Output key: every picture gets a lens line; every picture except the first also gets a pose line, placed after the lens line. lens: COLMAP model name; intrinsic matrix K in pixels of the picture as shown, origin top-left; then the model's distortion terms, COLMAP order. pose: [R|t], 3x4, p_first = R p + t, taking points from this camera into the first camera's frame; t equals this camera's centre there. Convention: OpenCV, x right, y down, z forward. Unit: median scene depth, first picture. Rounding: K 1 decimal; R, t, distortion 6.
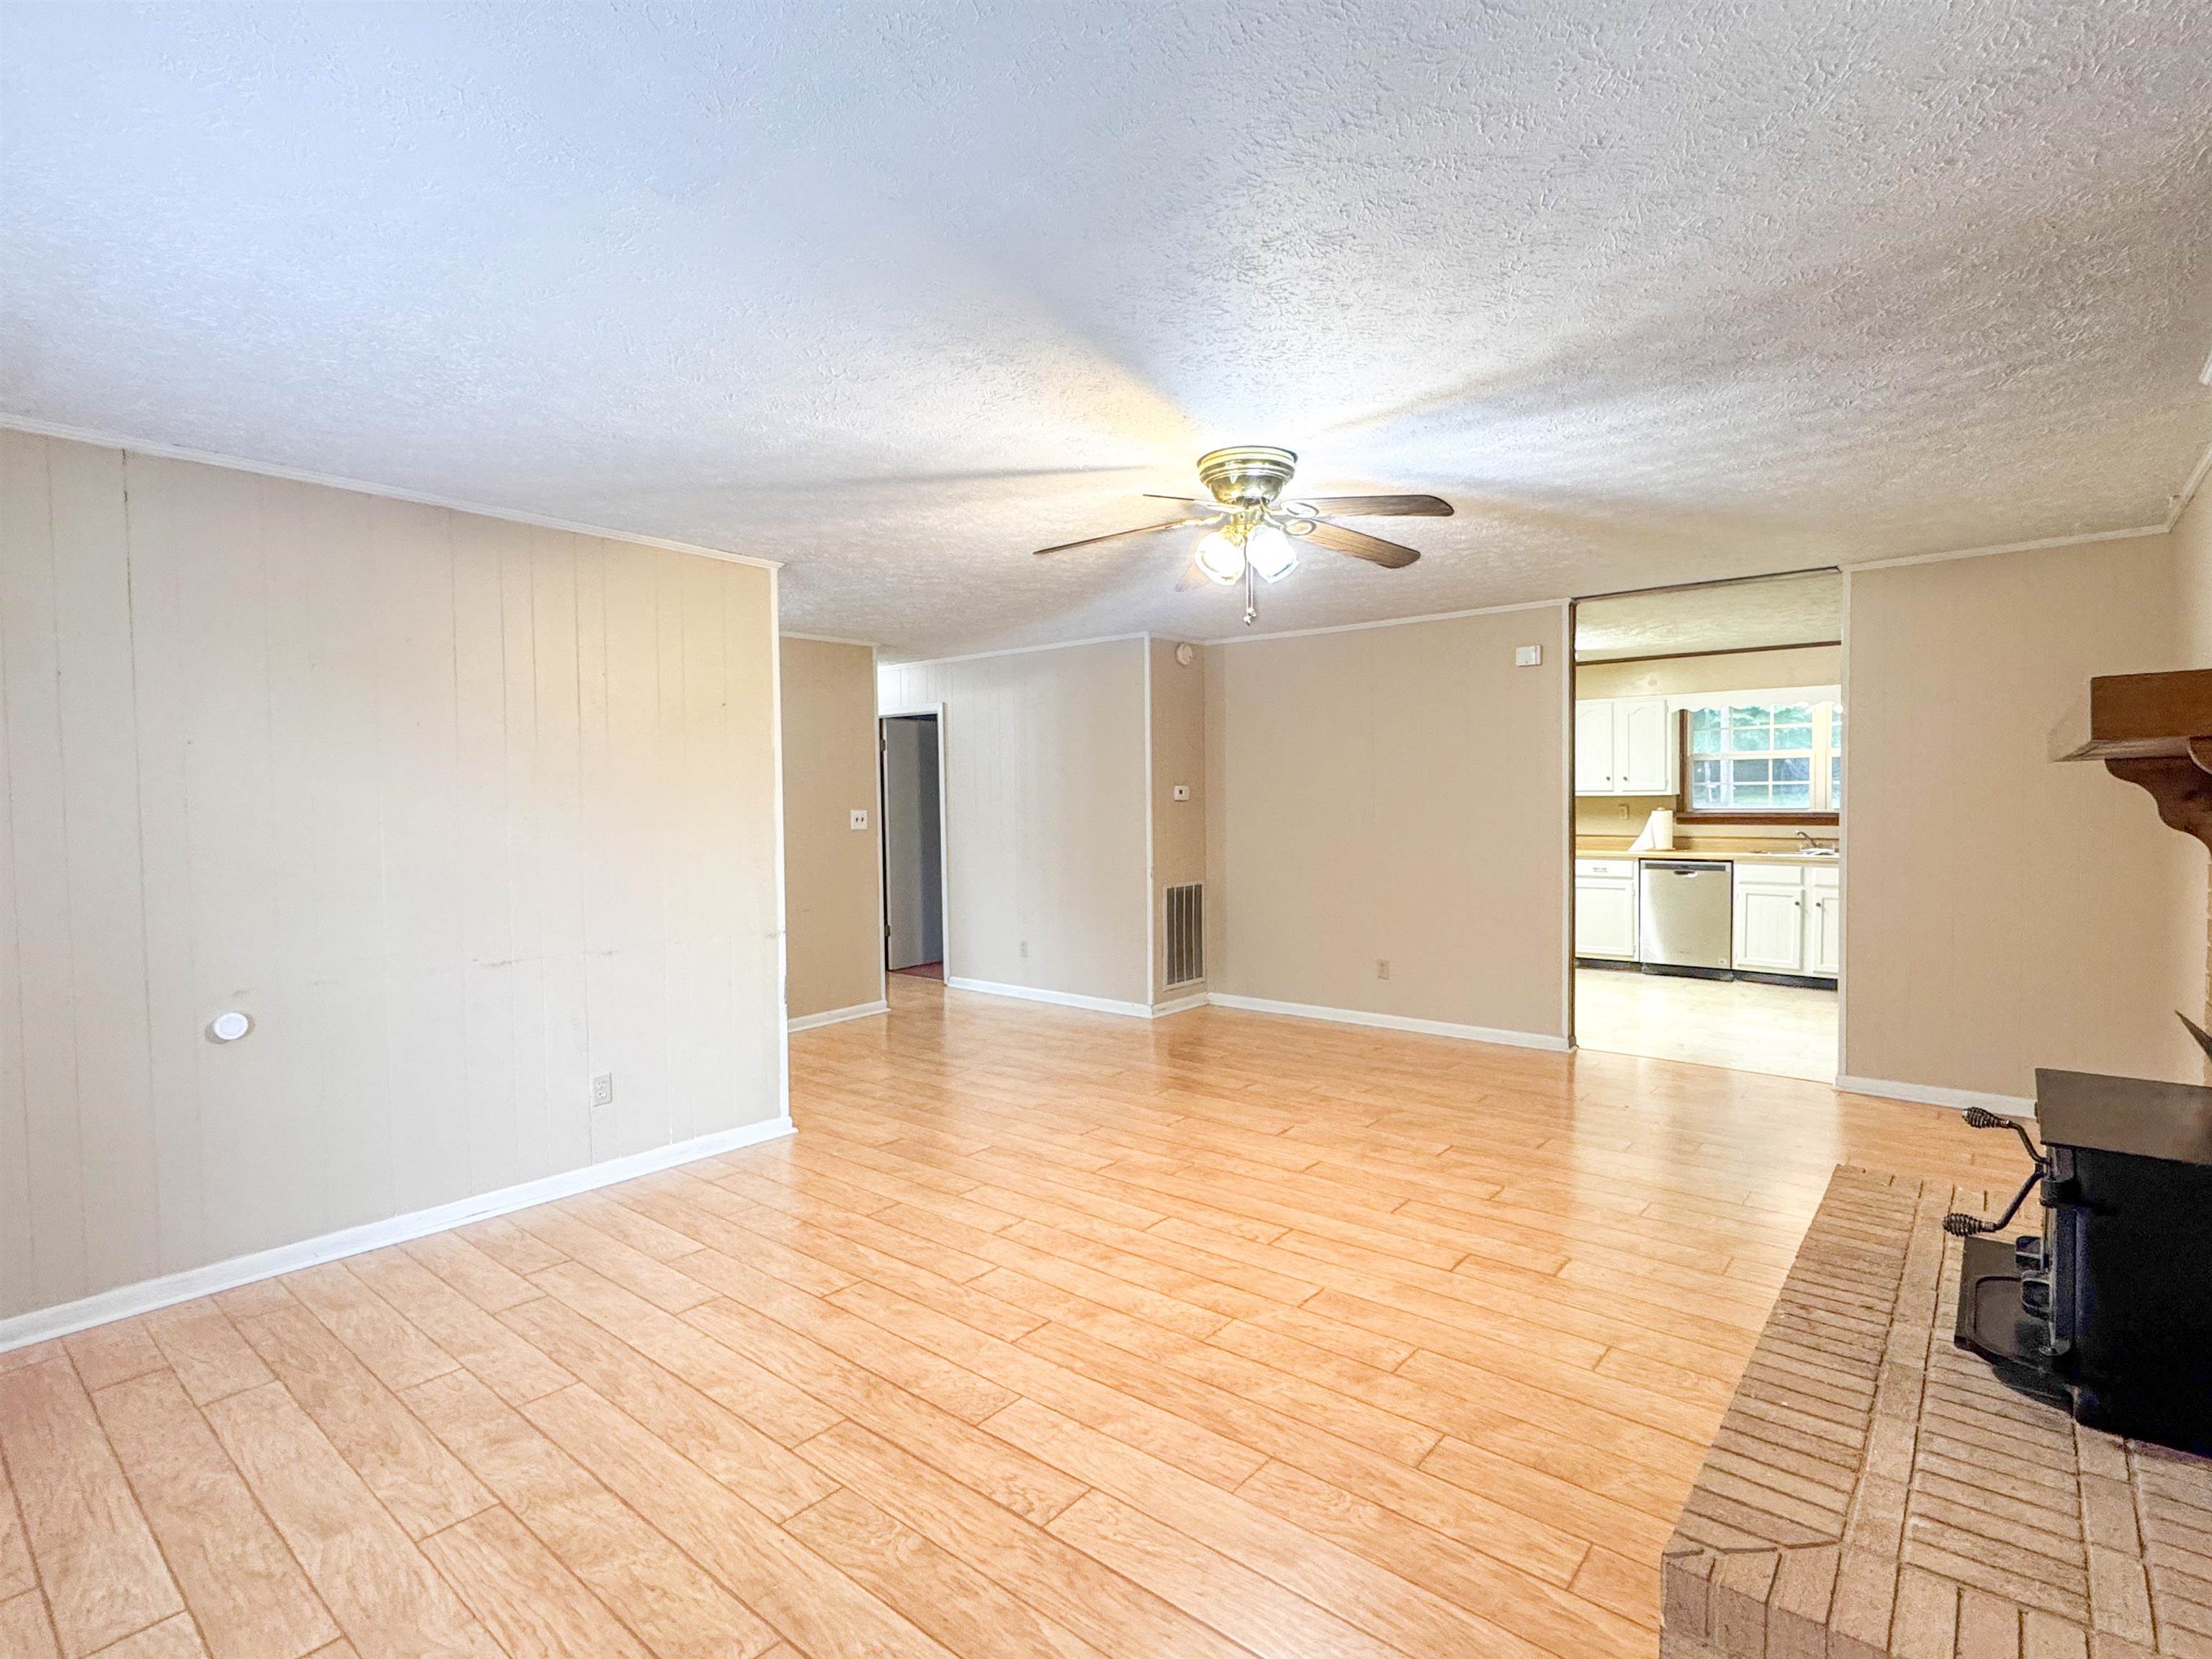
lens RADIAL K [[1088.2, 0, 1105.3], [0, 1088.2, 827.9], [0, 0, 1]] dist [-0.007108, 0.000662]
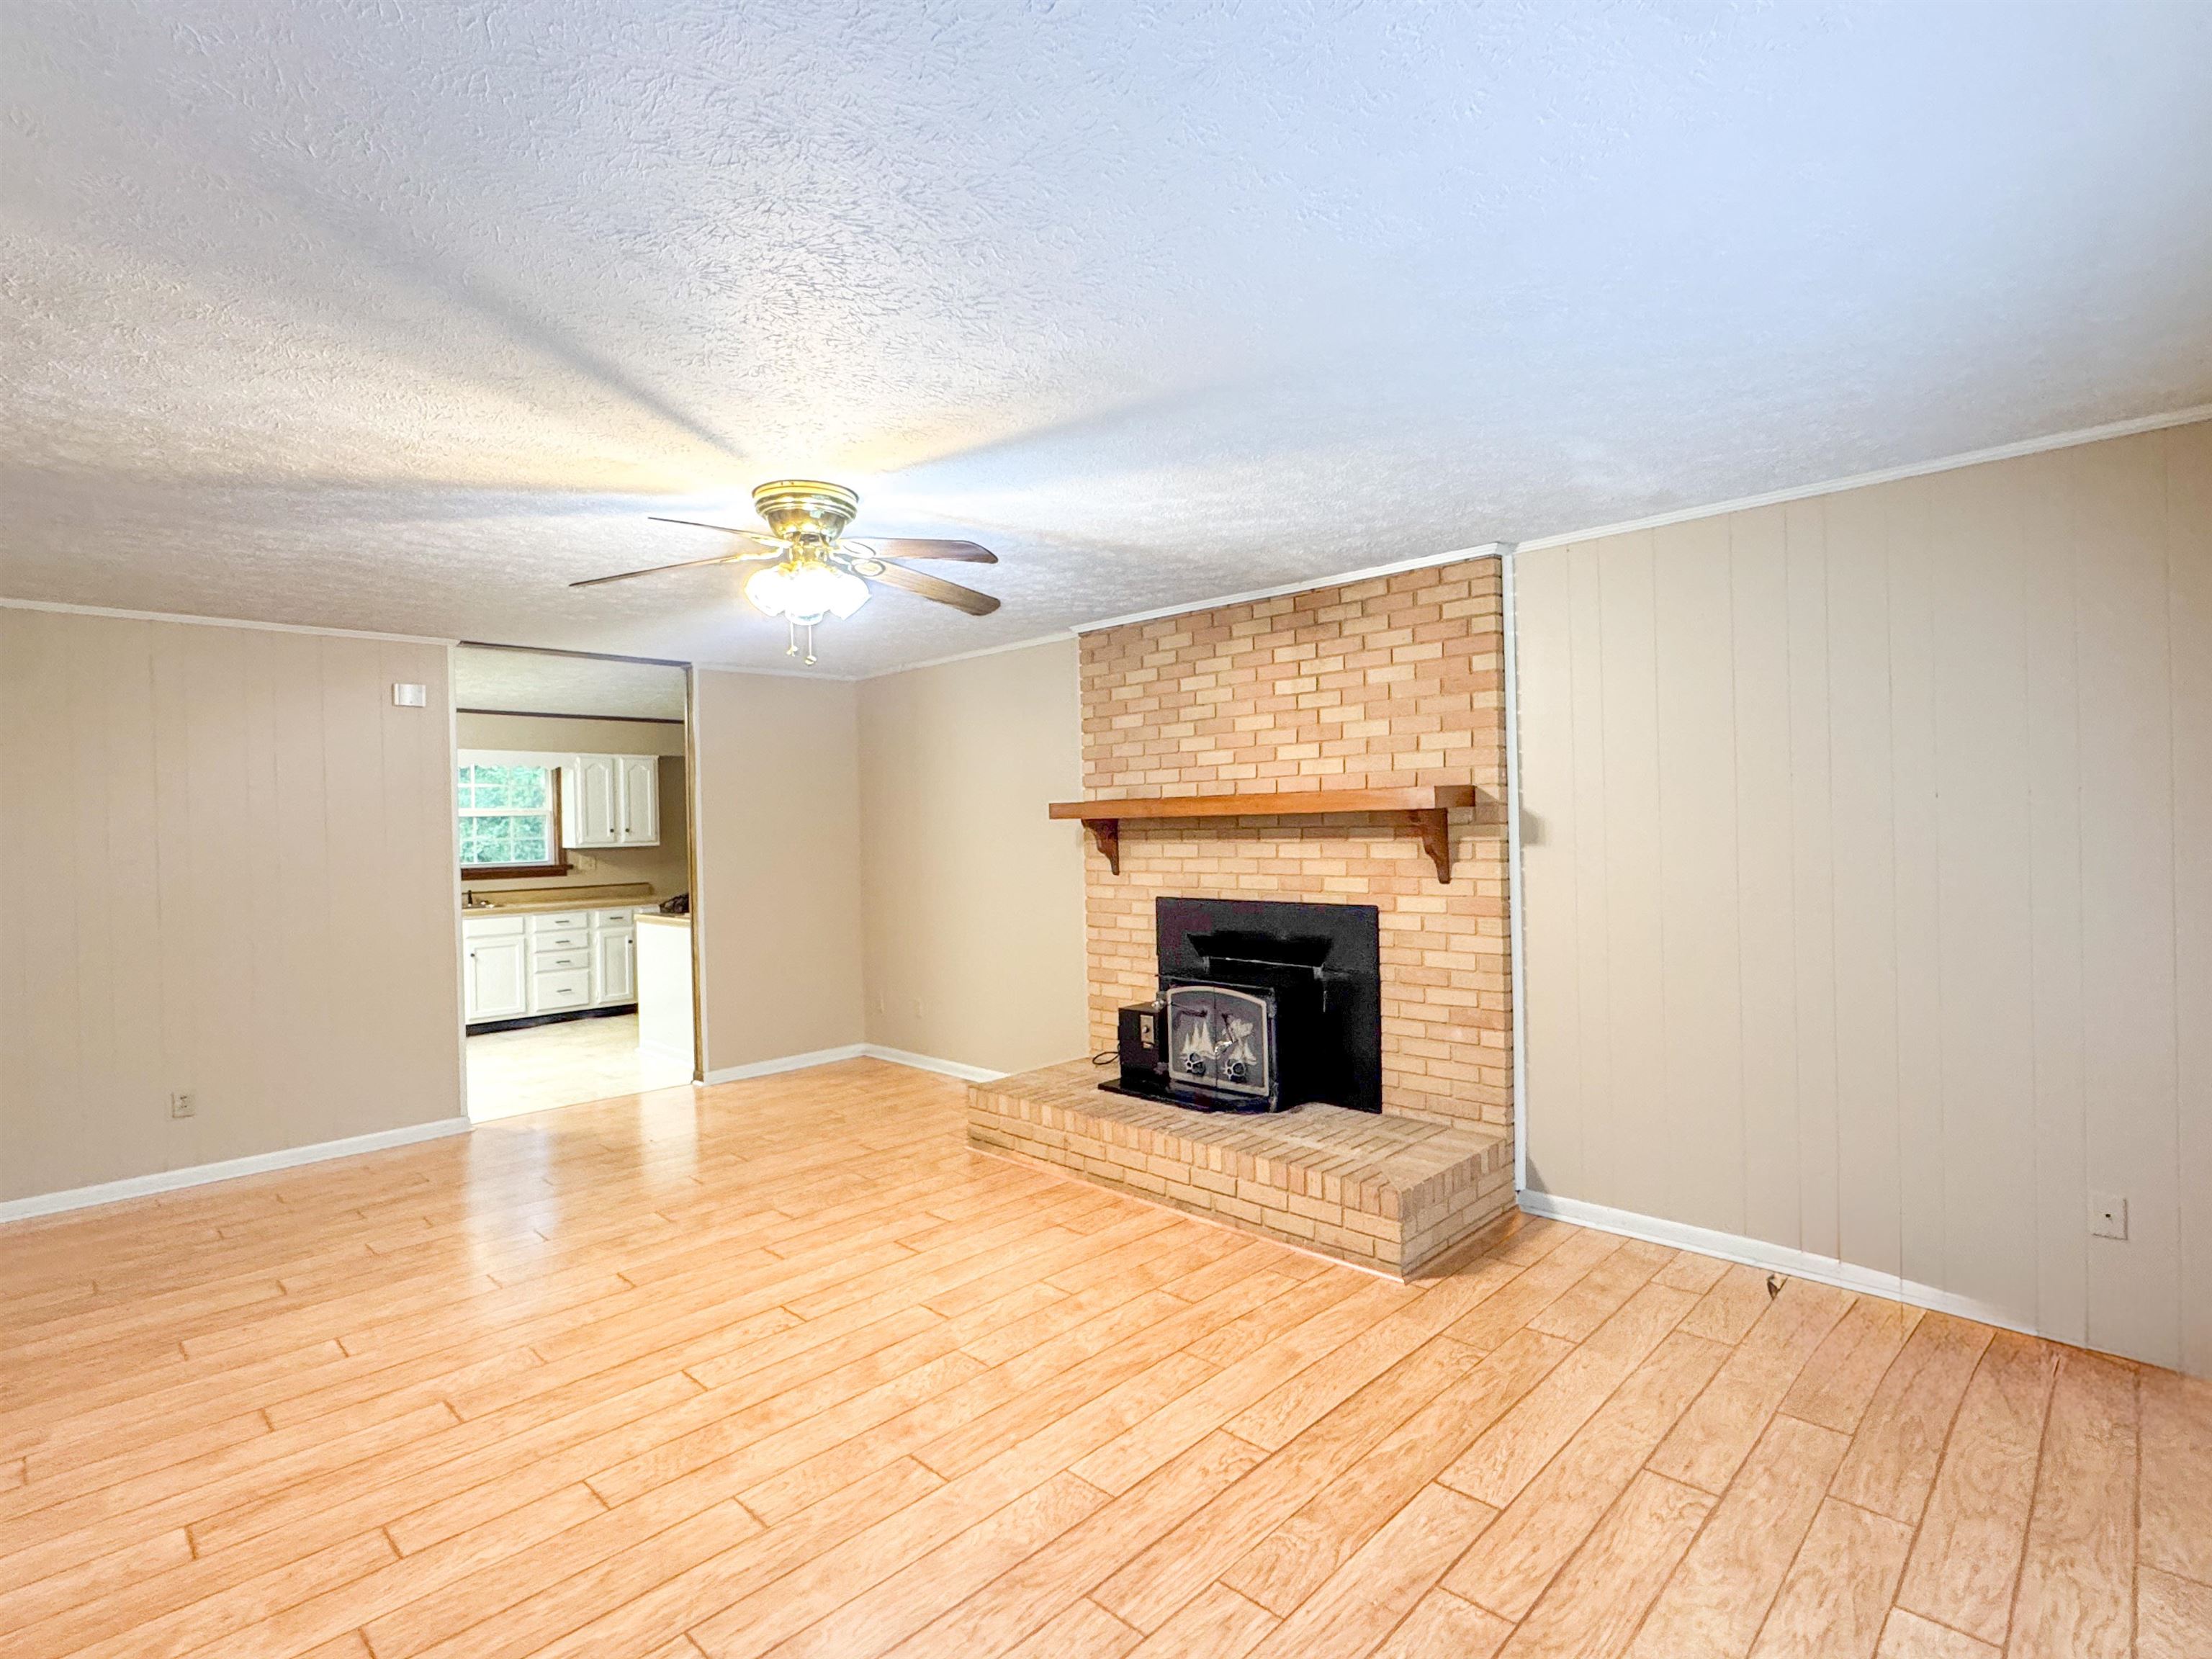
lens RADIAL K [[1088.2, 0, 1105.8], [0, 1088.2, 827.6], [0, 0, 1]] dist [-0.007108, 0.000662]
pose [[0.071882, 0.005835, 0.997396, -0.877393], [0.054075, 0.998489, -0.009738, -0.022419], [-0.995946, 0.054634, 0.071458, 0.742556]]
